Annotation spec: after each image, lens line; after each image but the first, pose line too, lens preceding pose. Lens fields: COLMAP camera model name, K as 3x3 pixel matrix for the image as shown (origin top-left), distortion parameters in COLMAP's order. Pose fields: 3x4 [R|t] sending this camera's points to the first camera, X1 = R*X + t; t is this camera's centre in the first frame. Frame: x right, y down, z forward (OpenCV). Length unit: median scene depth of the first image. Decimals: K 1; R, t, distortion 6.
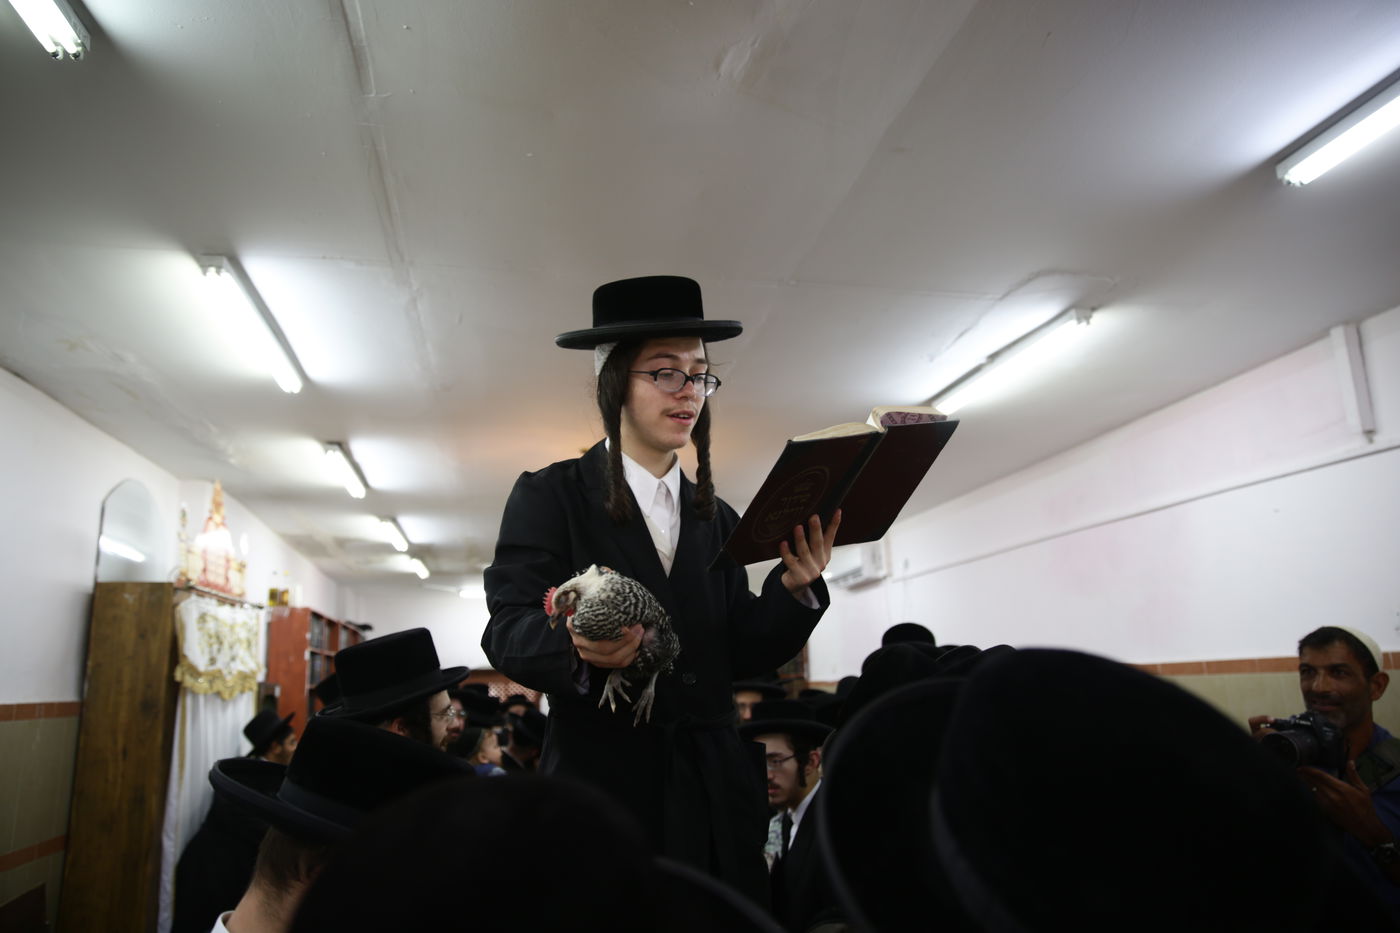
lens RADIAL K [[963.1, 0, 703.1], [0, 963.1, 465.4], [0, 0, 1]] dist [-0.108546, 0.090396]
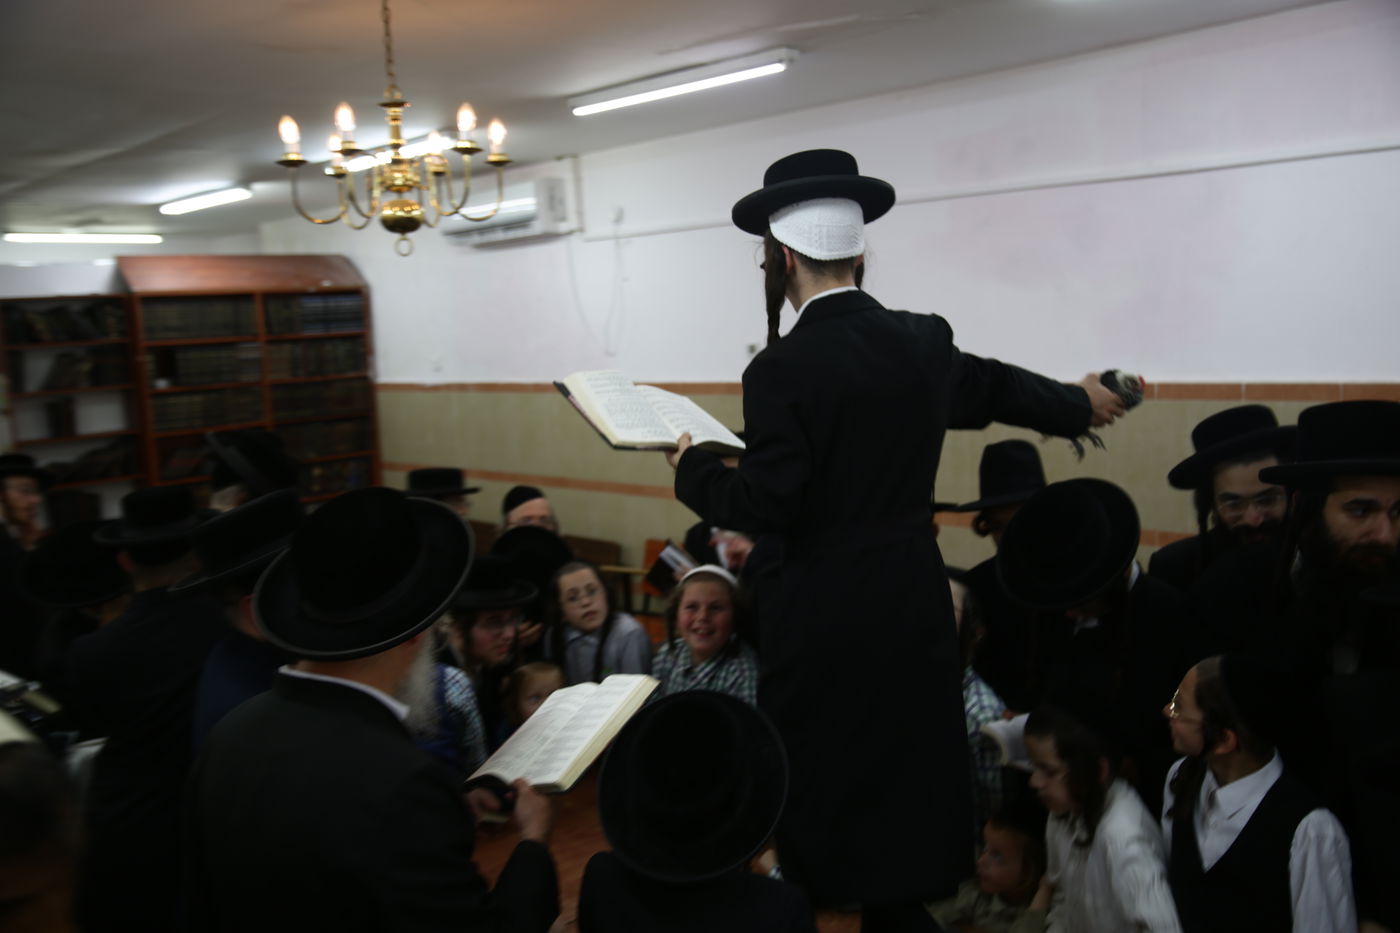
lens RADIAL K [[1276.6, 0, 700.0], [0, 1276.6, 466.5], [0, 0, 1]] dist [-0.007319, 0.012705]
pose [[0.841852, -0.068975, 0.535282, -0.404038], [-0.100792, 0.954259, 0.281481, 0.027180], [-0.530213, -0.290918, 0.796393, 0.394224]]
